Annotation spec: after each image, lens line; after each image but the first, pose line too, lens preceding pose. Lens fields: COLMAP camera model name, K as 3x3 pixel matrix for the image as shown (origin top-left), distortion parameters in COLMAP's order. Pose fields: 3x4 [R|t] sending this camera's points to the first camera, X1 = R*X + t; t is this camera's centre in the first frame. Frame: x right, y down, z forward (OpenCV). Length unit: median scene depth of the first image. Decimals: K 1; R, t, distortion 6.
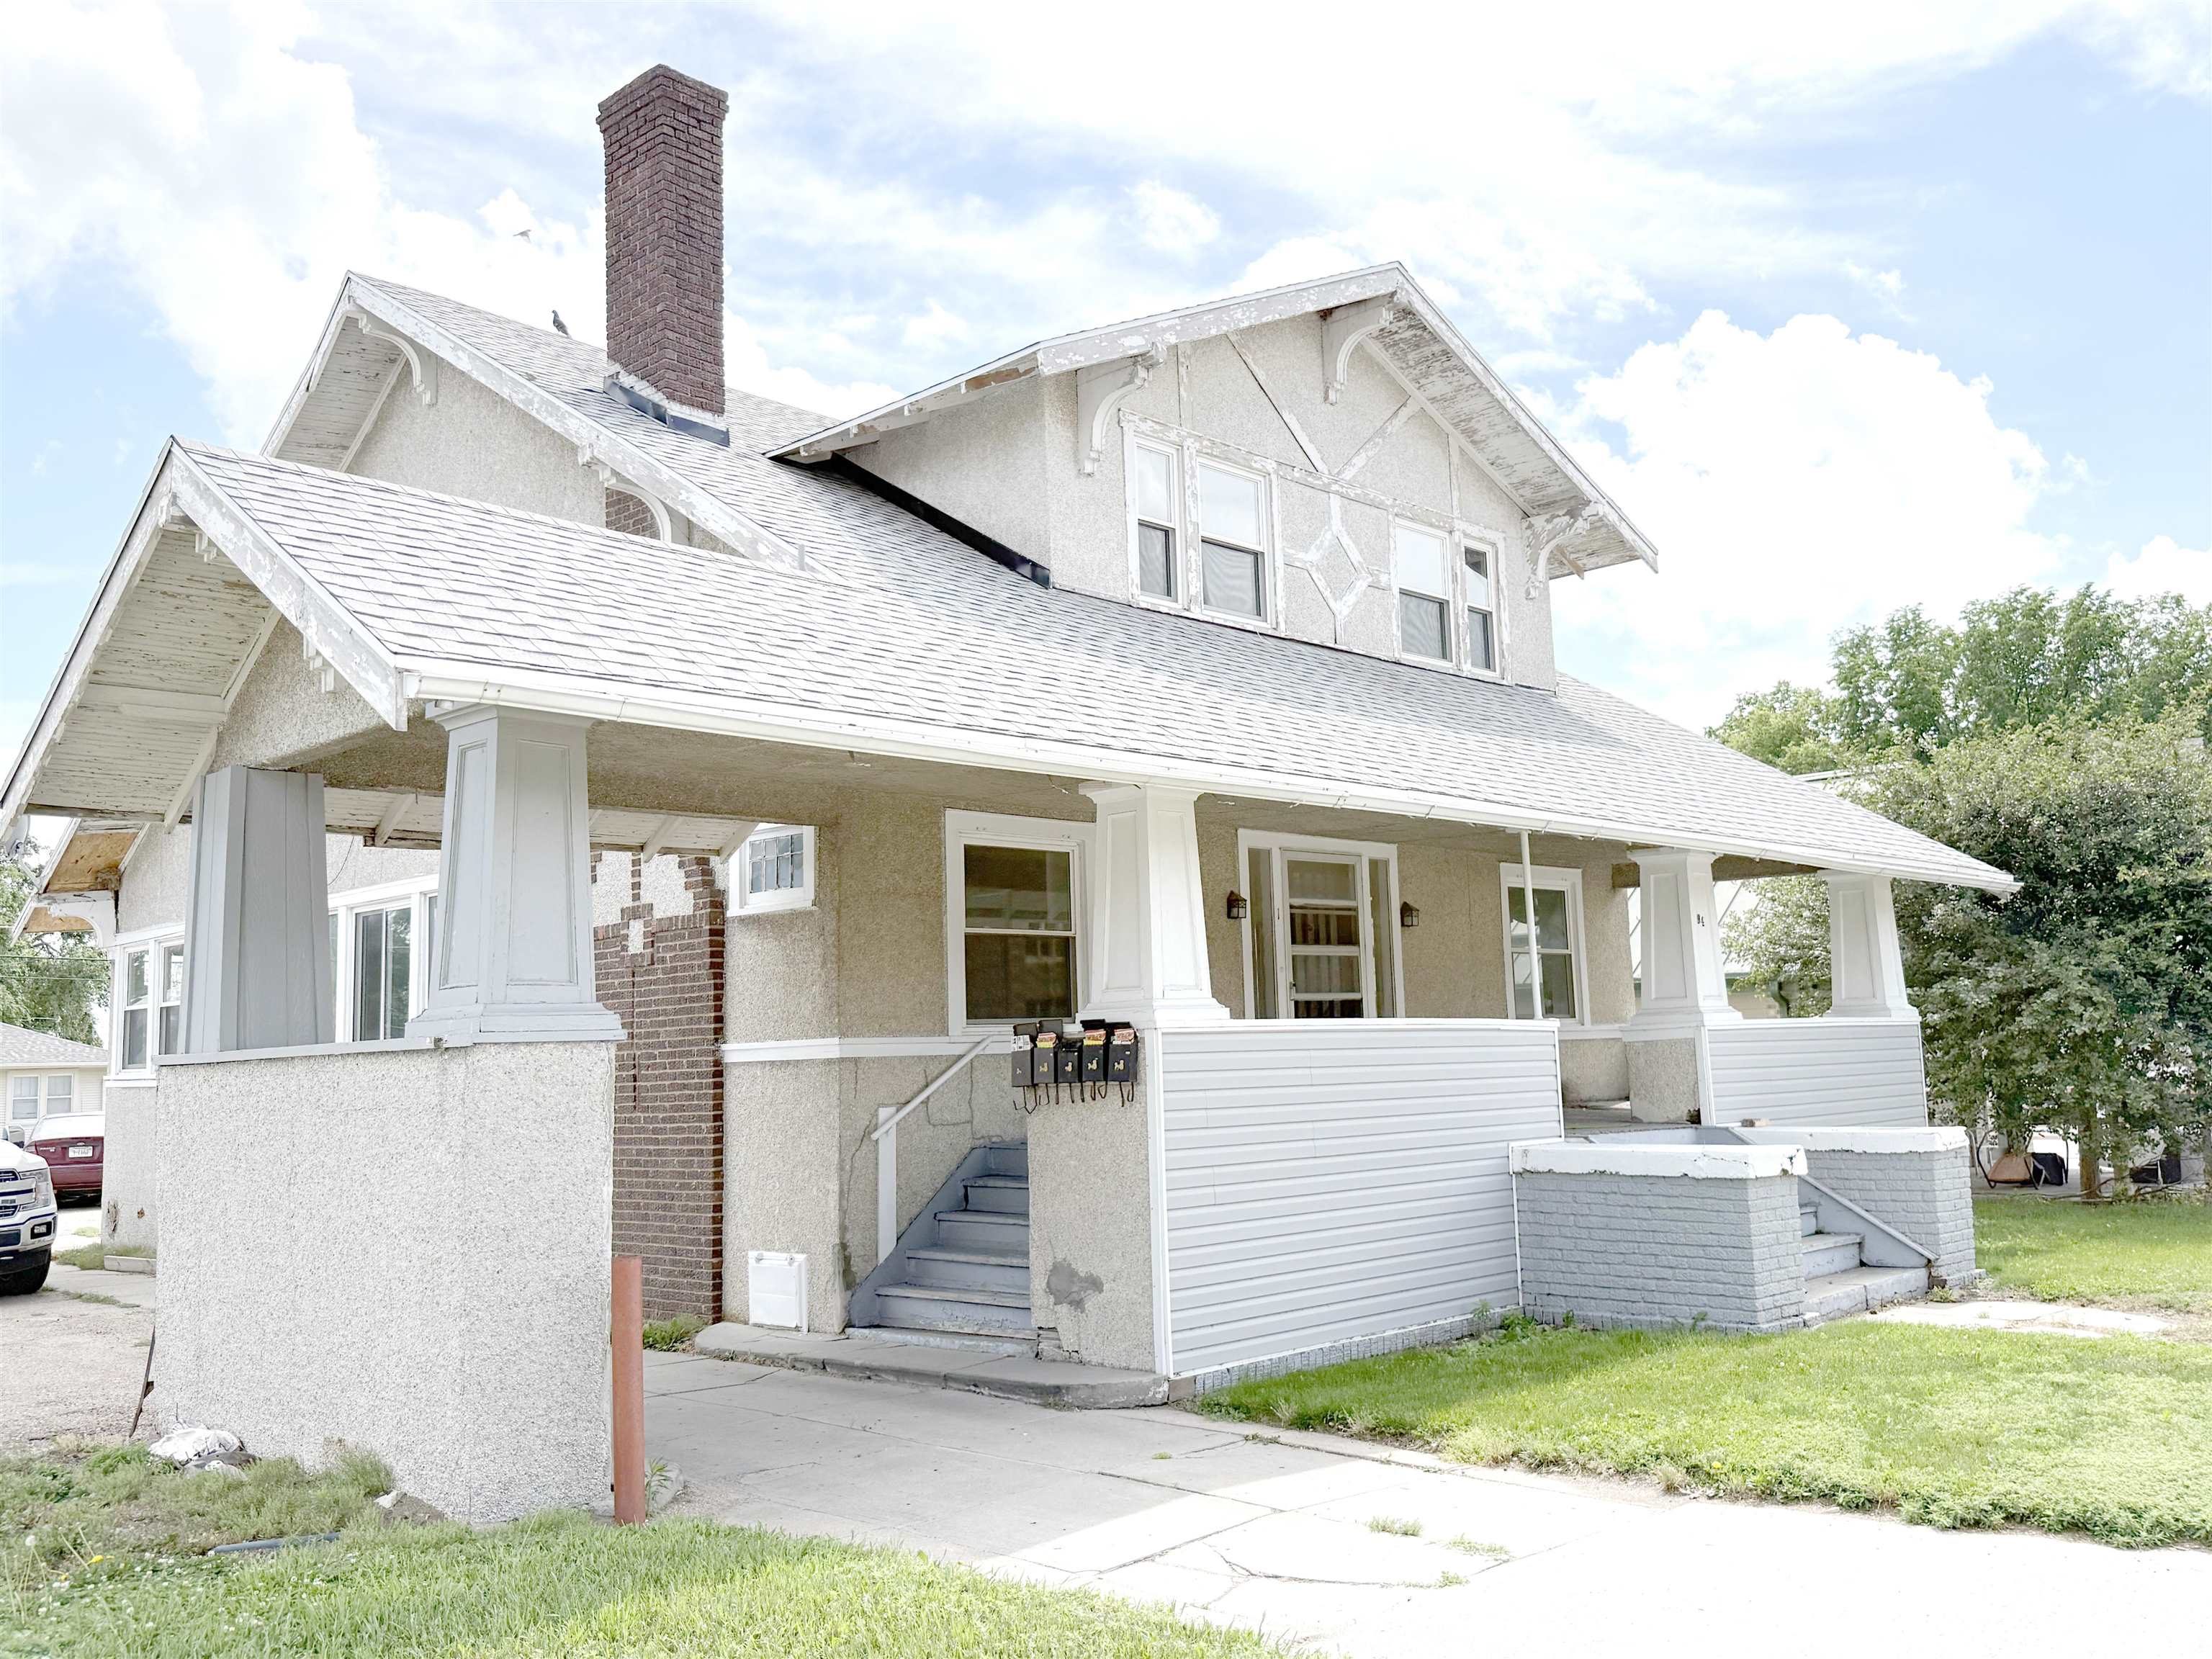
lens RADIAL K [[1915.6, 0, 1106.0], [0, 1915.6, 829.5], [0, 0, 1]] dist [0.005885, -0.000763]
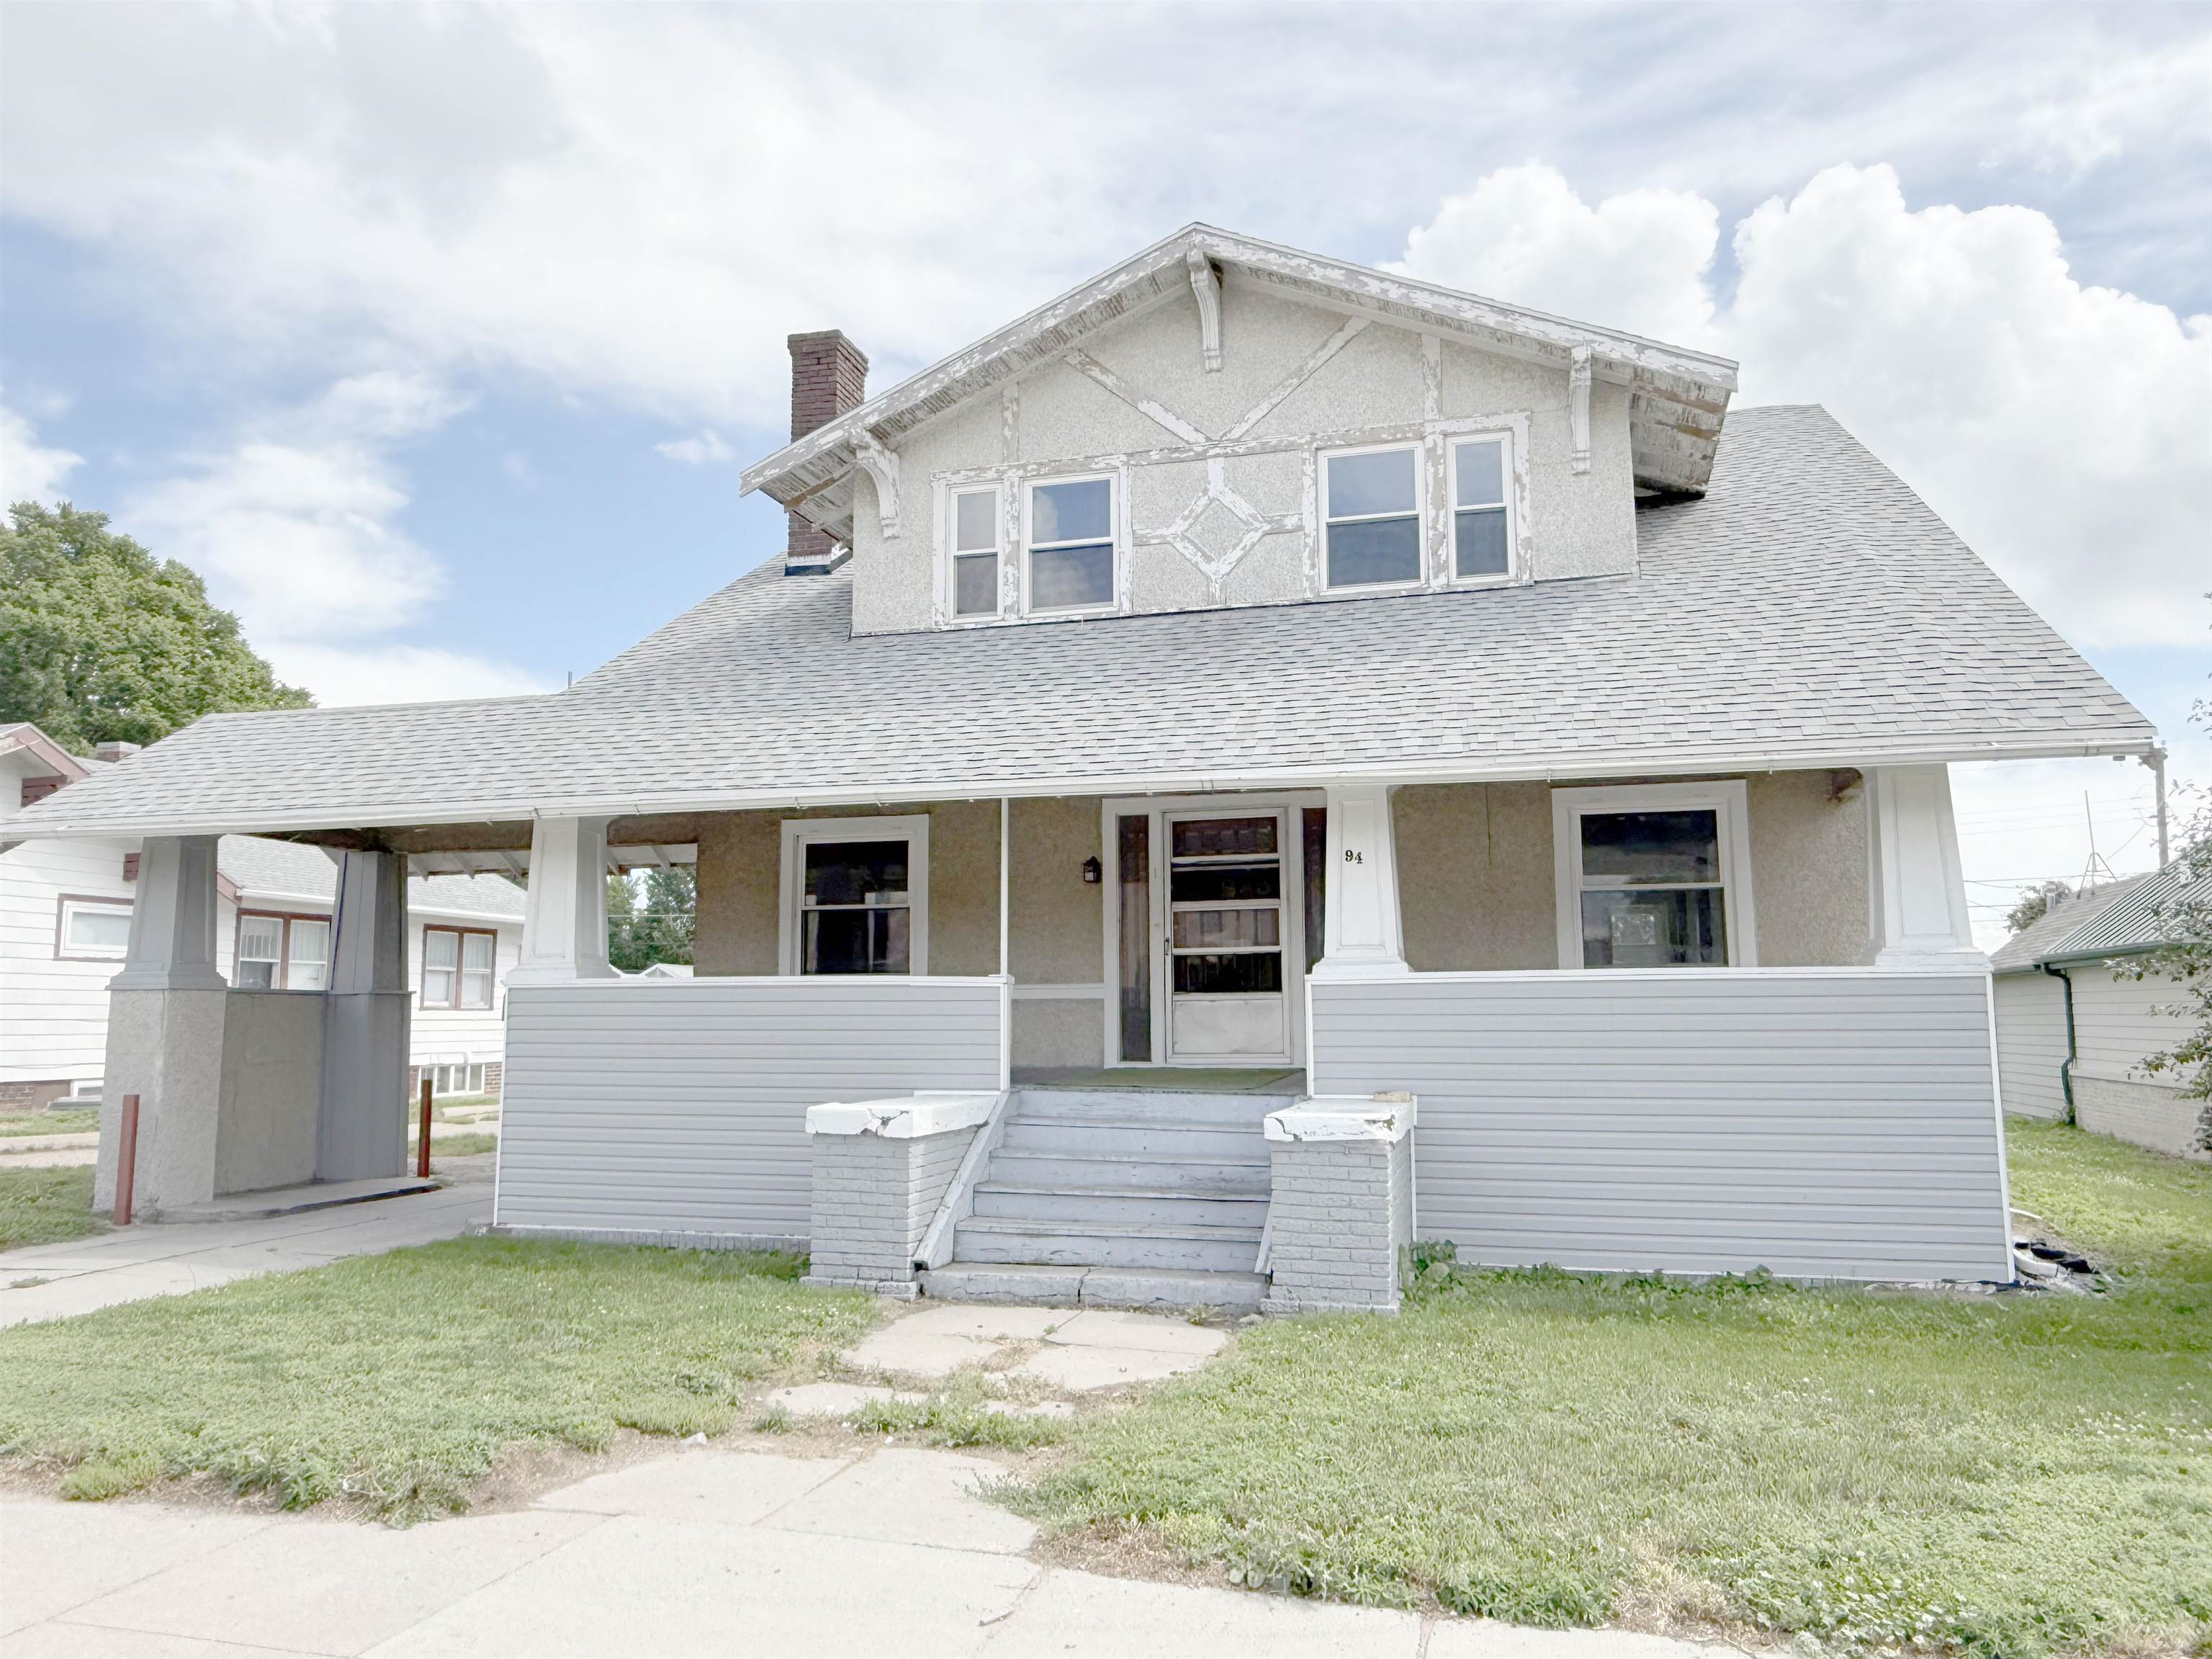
lens RADIAL K [[1522.2, 0, 1106.0], [0, 1522.2, 829.5], [0, 0, 1]] dist [-0.032865, 0.000537]
pose [[0.472925, -0.078442, -0.877604, 0.794344], [0.093831, 0.994849, -0.038358, 0.047932], [0.876092, -0.064206, 0.477849, 0.555593]]
